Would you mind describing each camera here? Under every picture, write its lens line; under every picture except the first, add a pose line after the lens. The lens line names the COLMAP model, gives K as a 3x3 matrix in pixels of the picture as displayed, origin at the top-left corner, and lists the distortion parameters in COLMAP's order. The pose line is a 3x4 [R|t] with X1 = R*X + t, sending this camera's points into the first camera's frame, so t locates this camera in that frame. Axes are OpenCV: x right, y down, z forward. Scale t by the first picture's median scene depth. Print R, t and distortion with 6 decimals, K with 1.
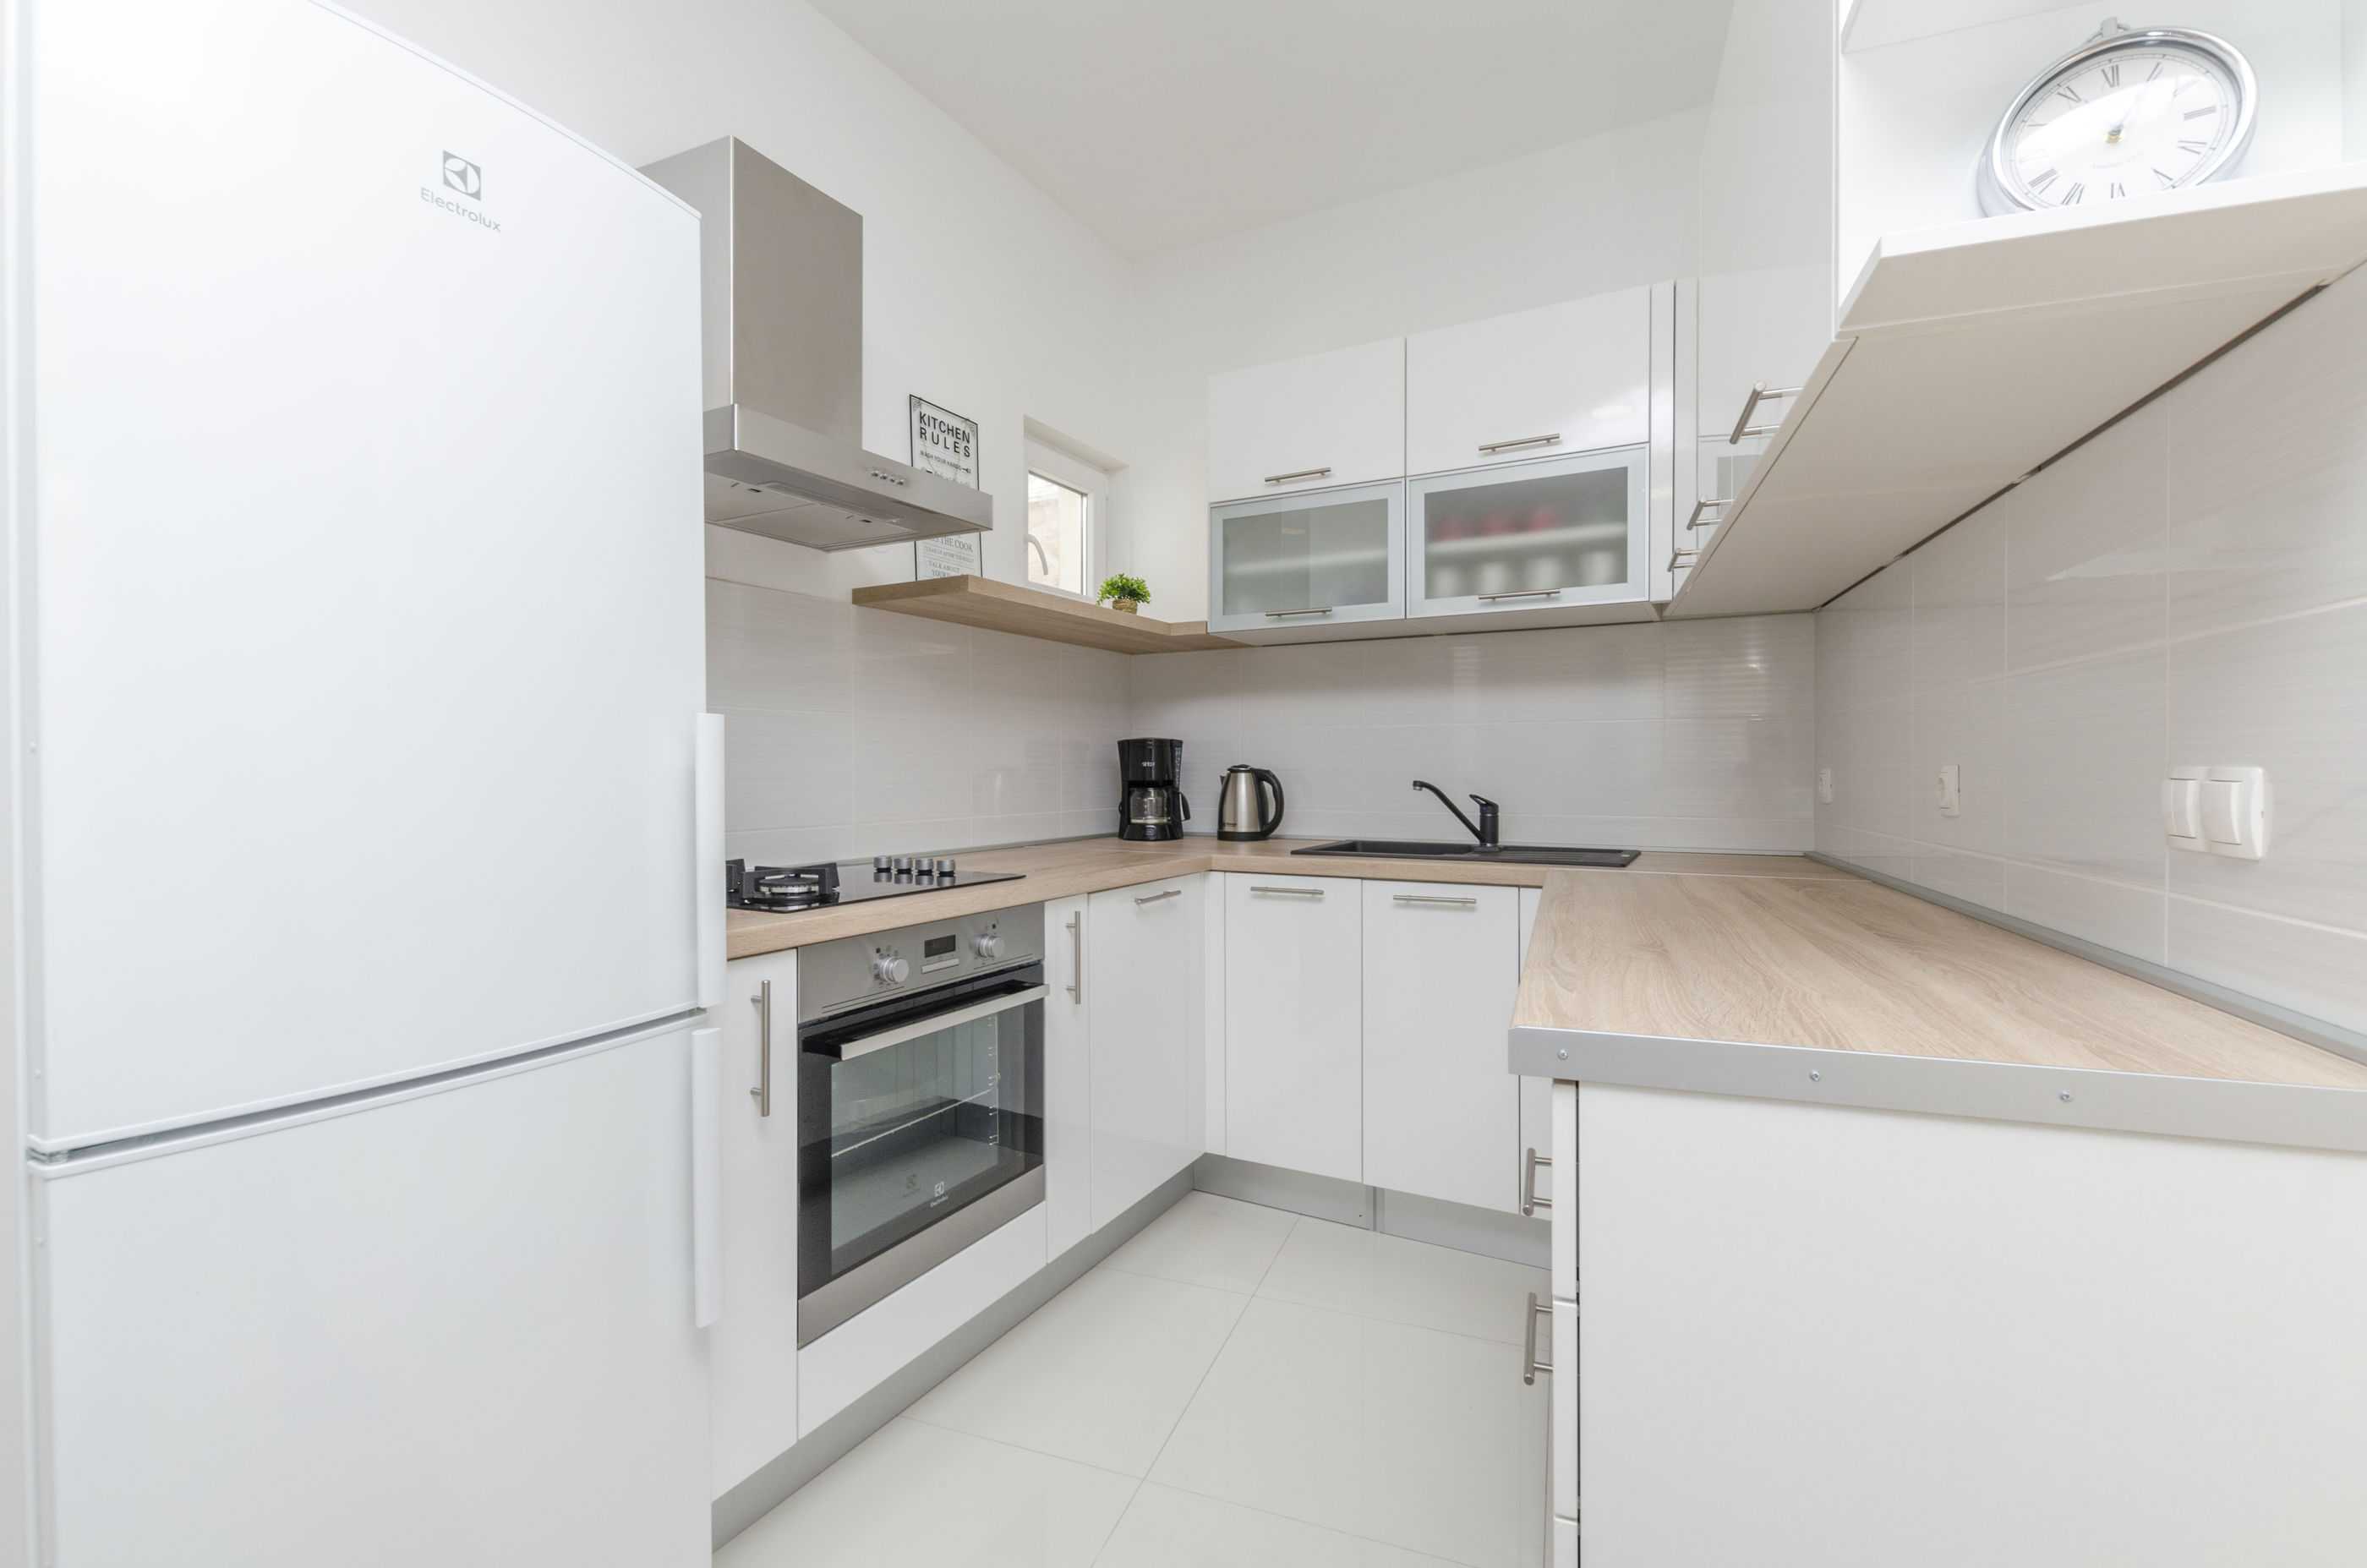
lens RADIAL K [[1041.7, 0, 1189.4], [0, 1041.7, 772.3], [0, 0, 1]] dist [0.001594, -0.002215]
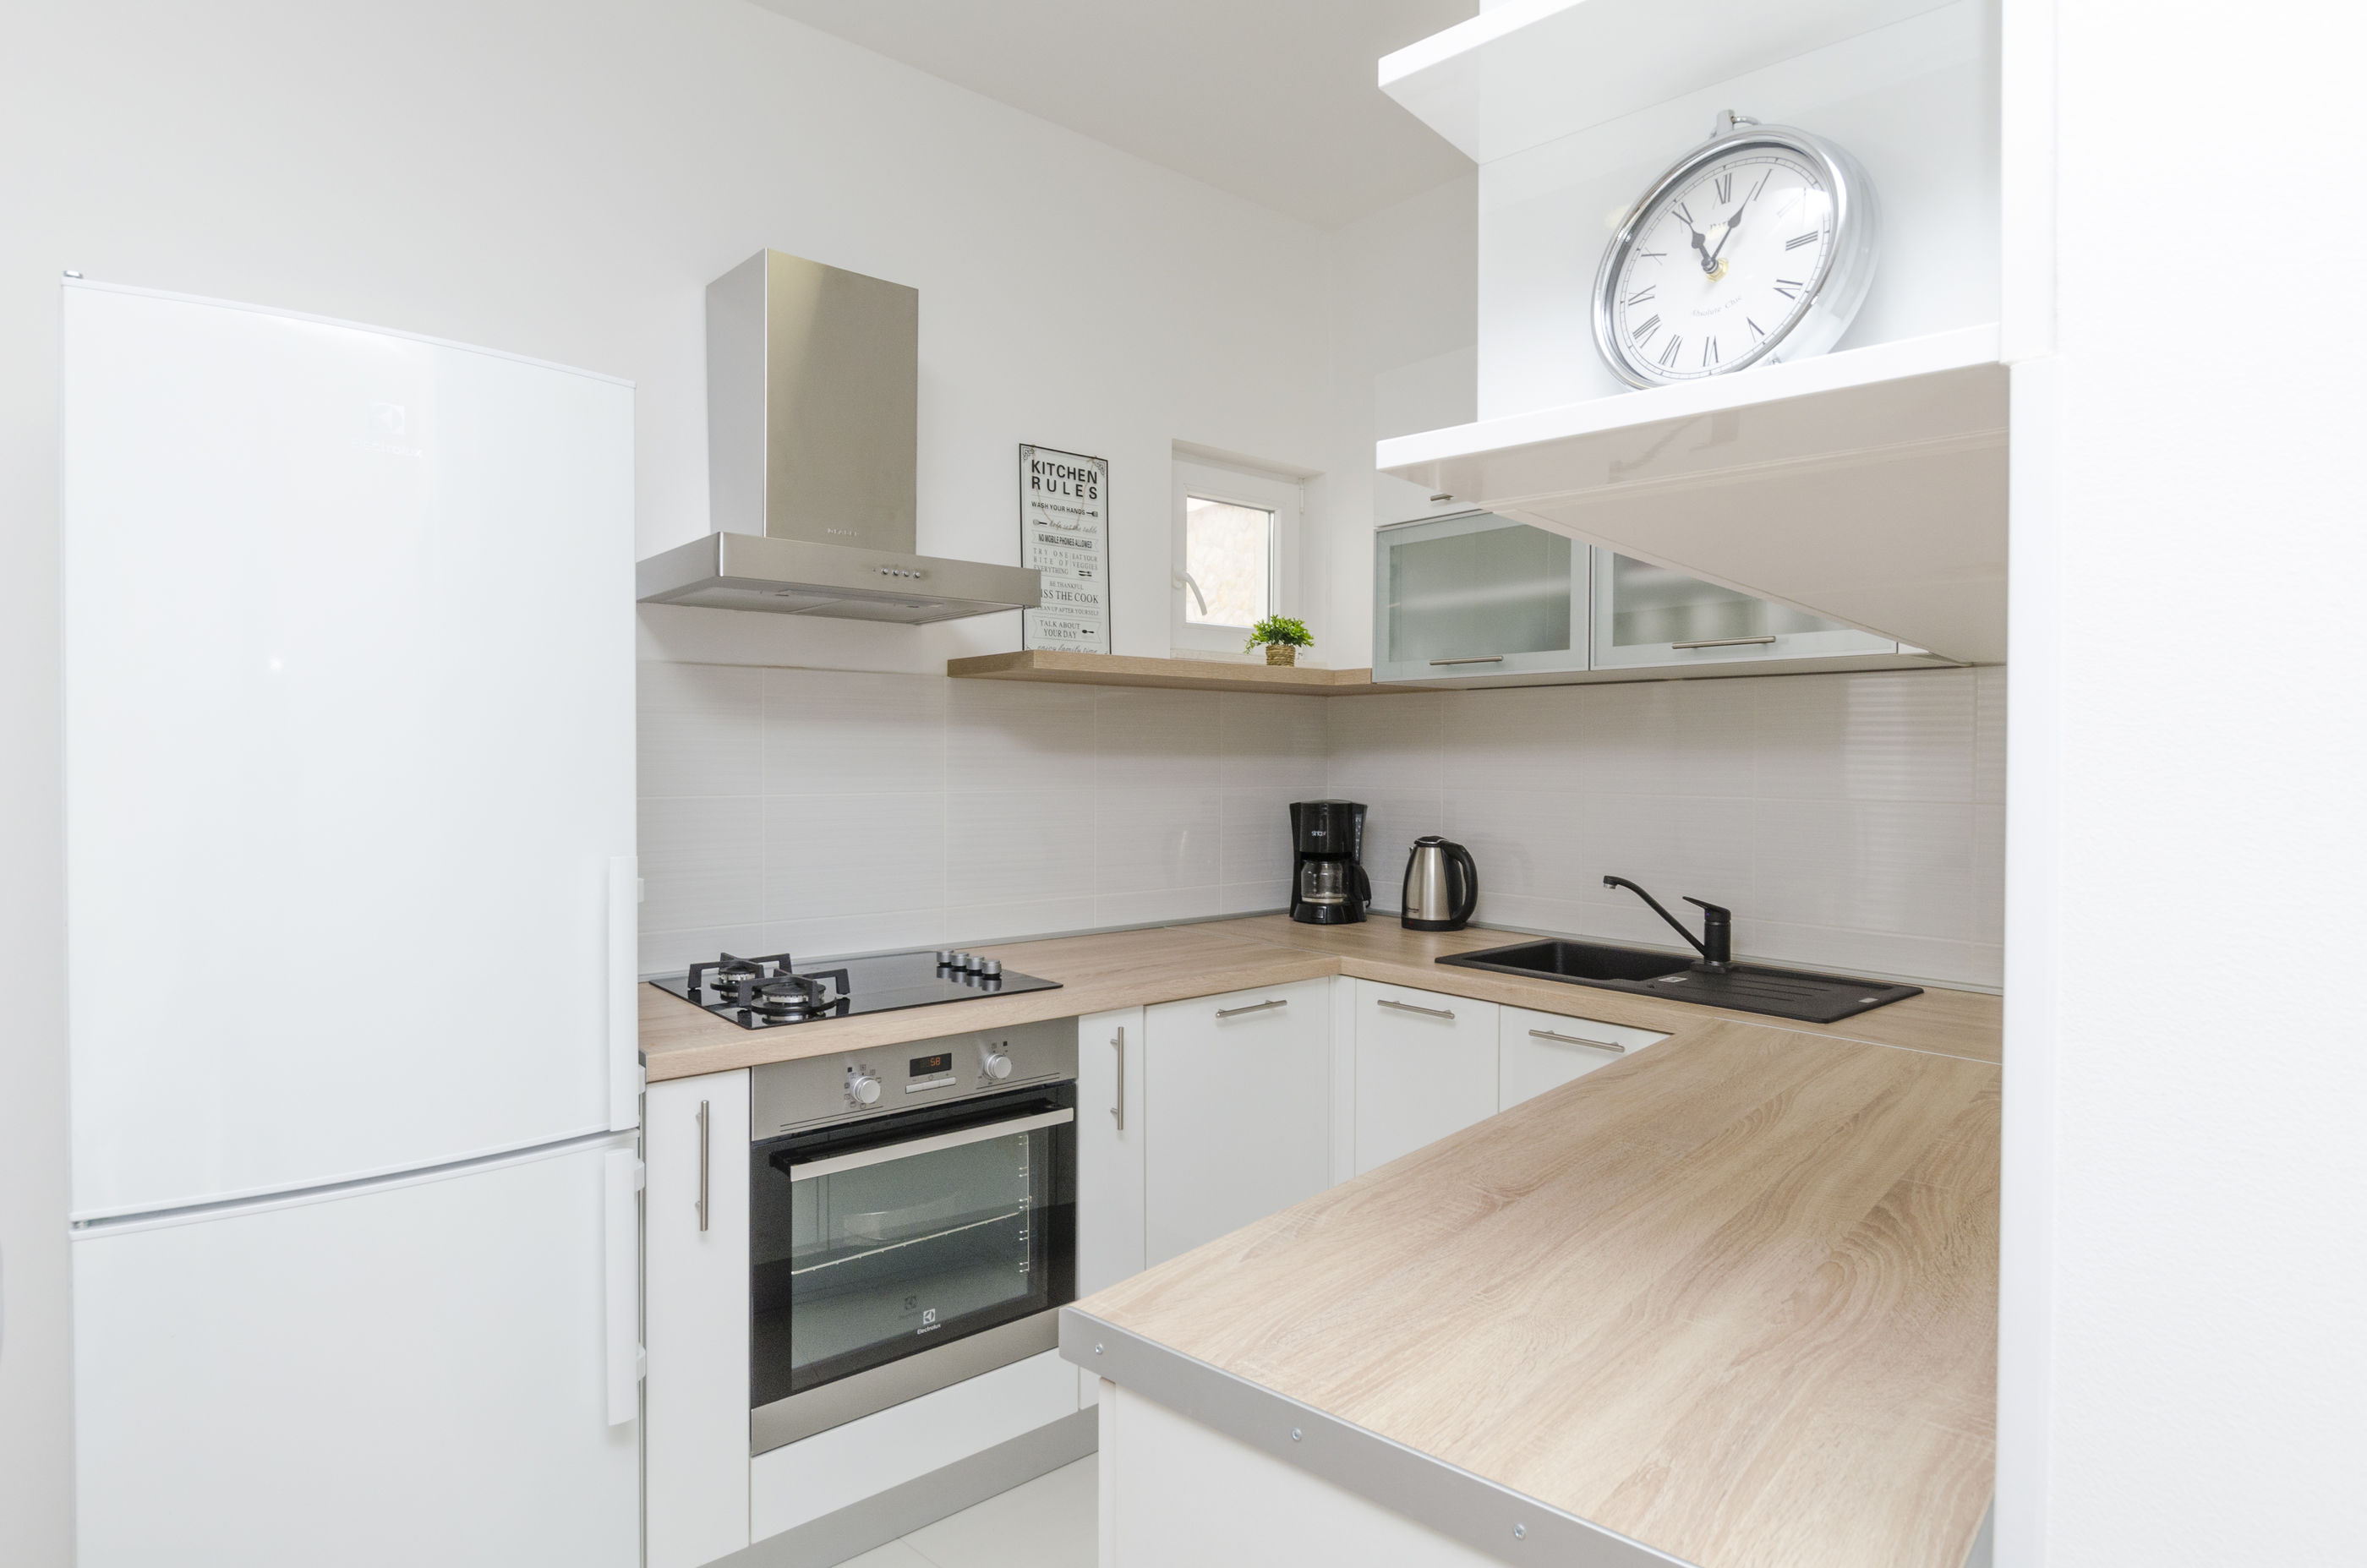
lens RADIAL K [[1258.6, 0, 1166.7], [0, 1258.6, 779.9], [0, 0, 1]] dist [-0.004744, -0.000920]
pose [[0.932141, 0.010885, -0.361931, 0.285777], [-0.006964, 0.999902, 0.012137, -0.084032], [0.362028, -0.008793, 0.932126, -0.000052]]
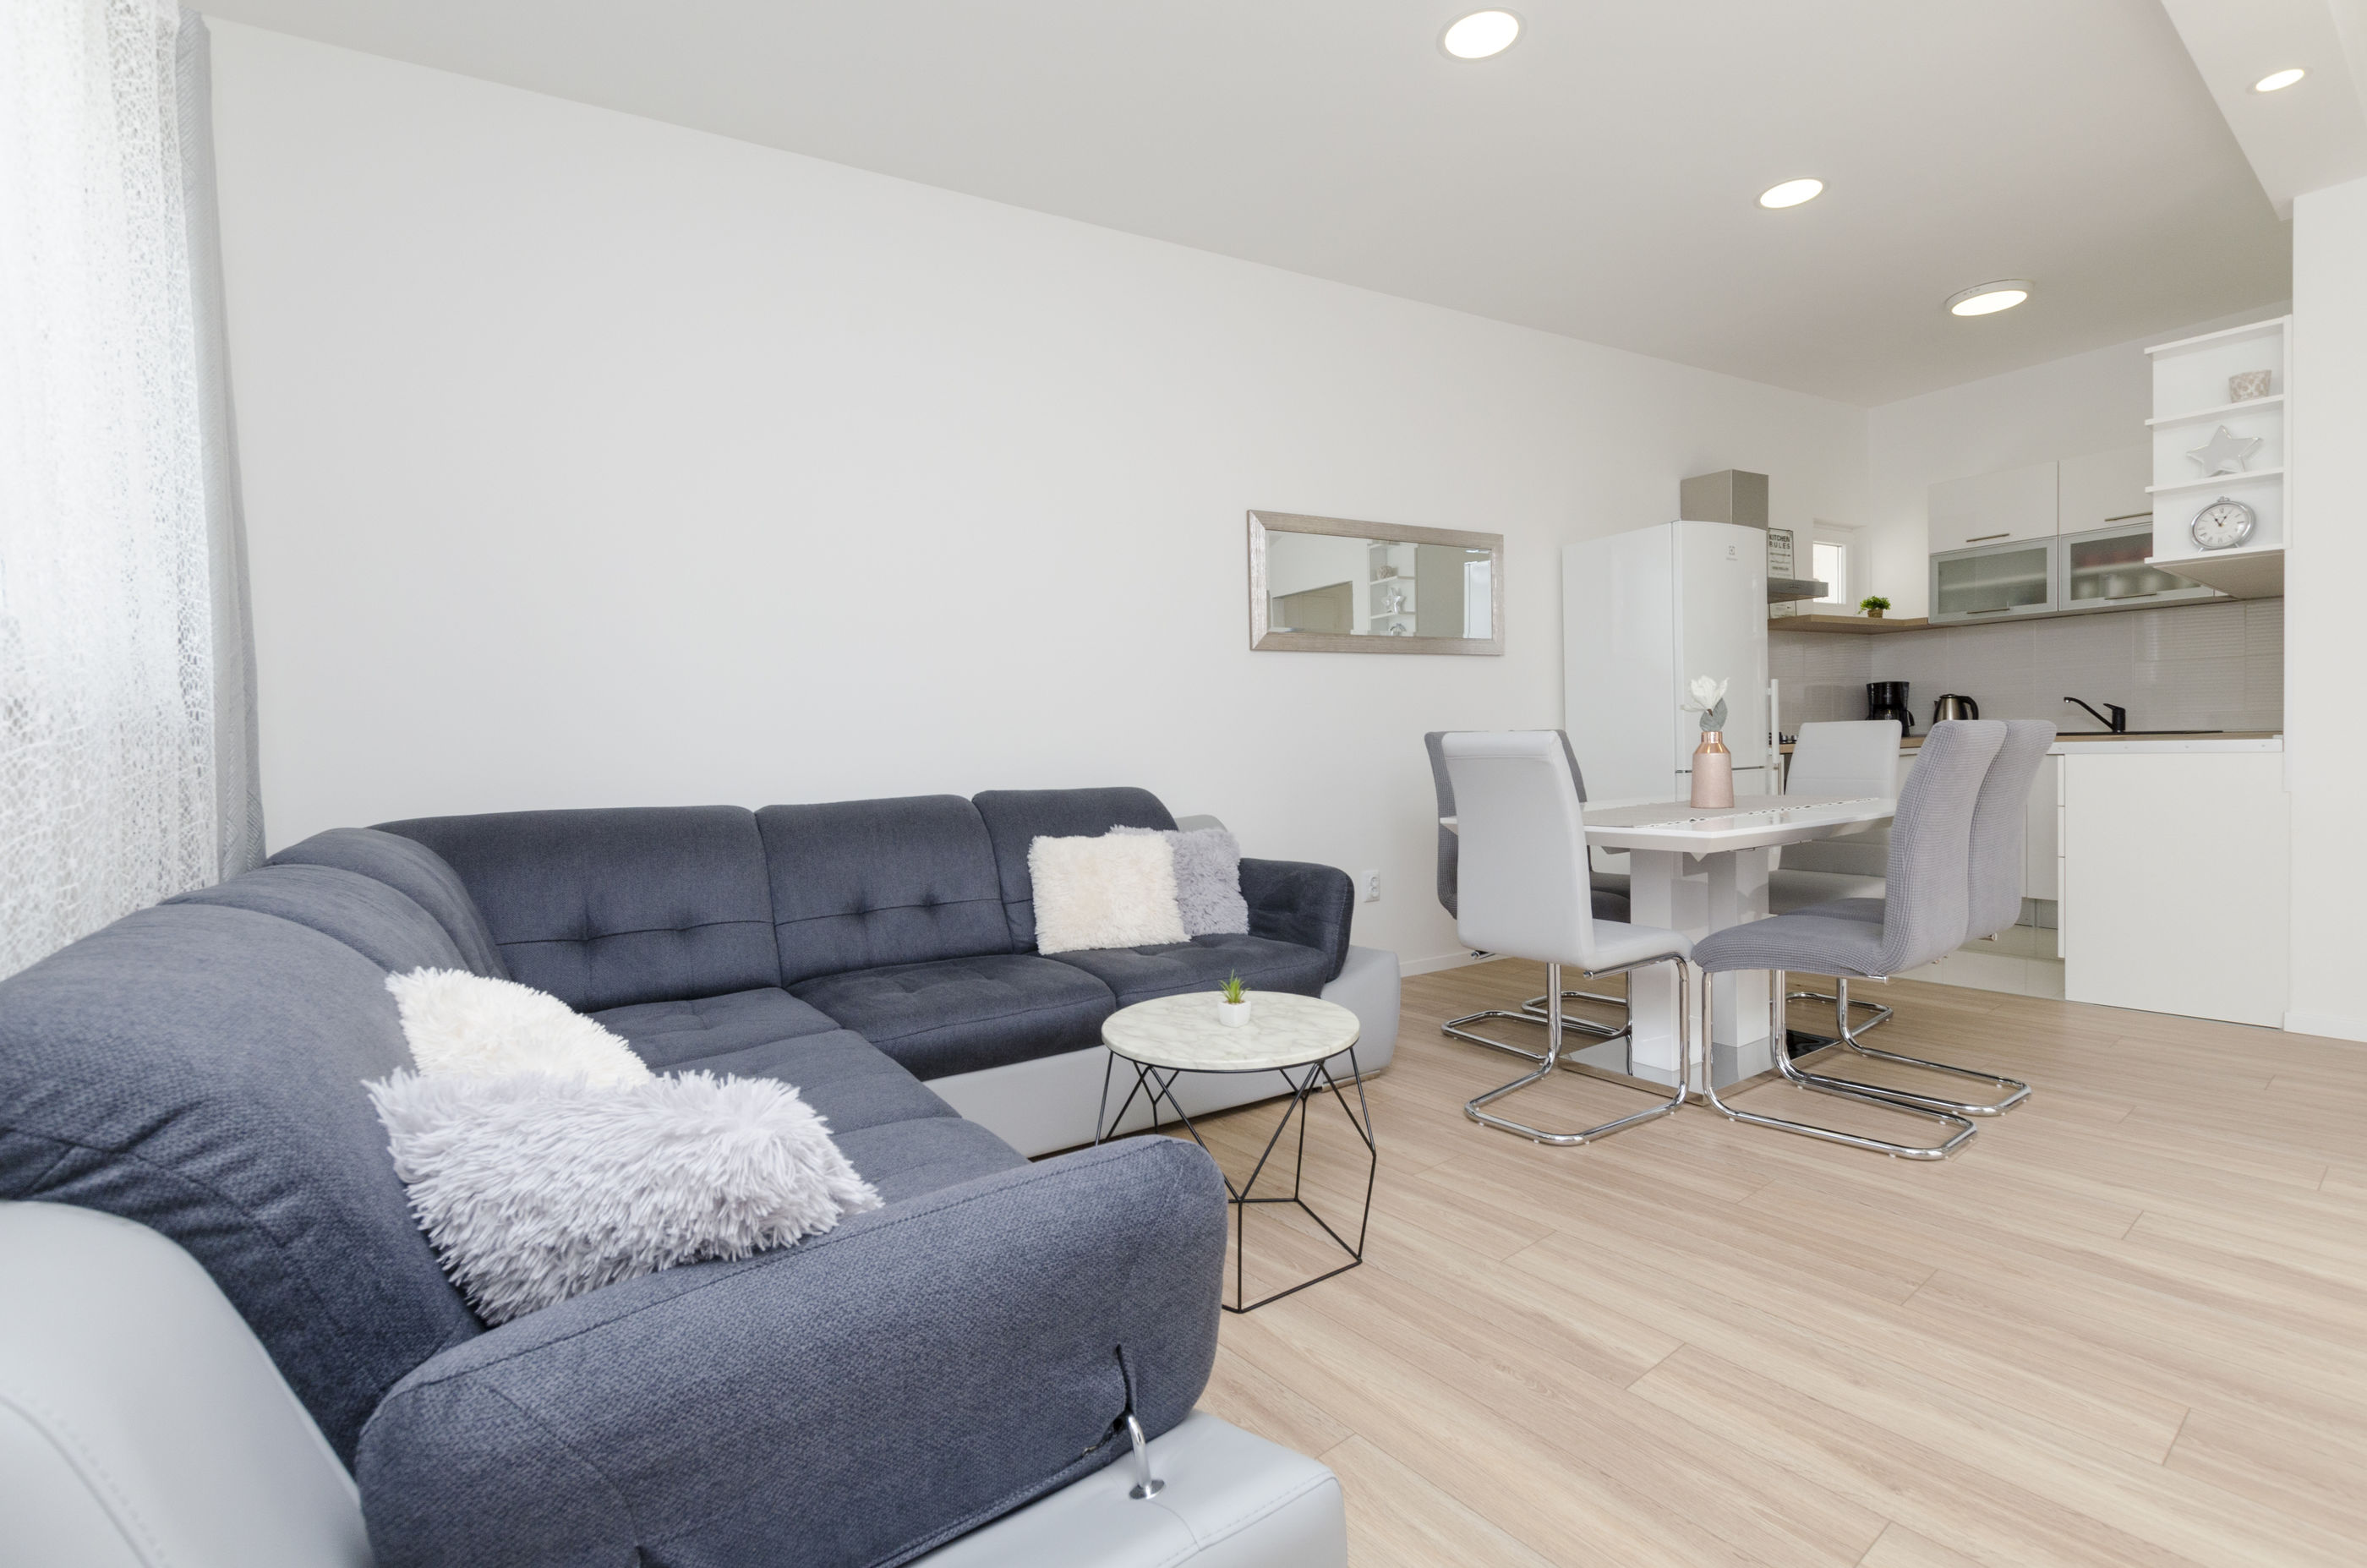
lens RADIAL K [[1067.8, 0, 1179.9], [0, 1067.8, 778.1], [0, 0, 1]] dist [-0.008354, -0.000151]
pose [[0.851746, -0.003743, -0.523941, -0.158850], [0.025209, 0.999109, 0.033844, 0.055602], [0.523348, -0.042035, 0.851082, -1.666288]]
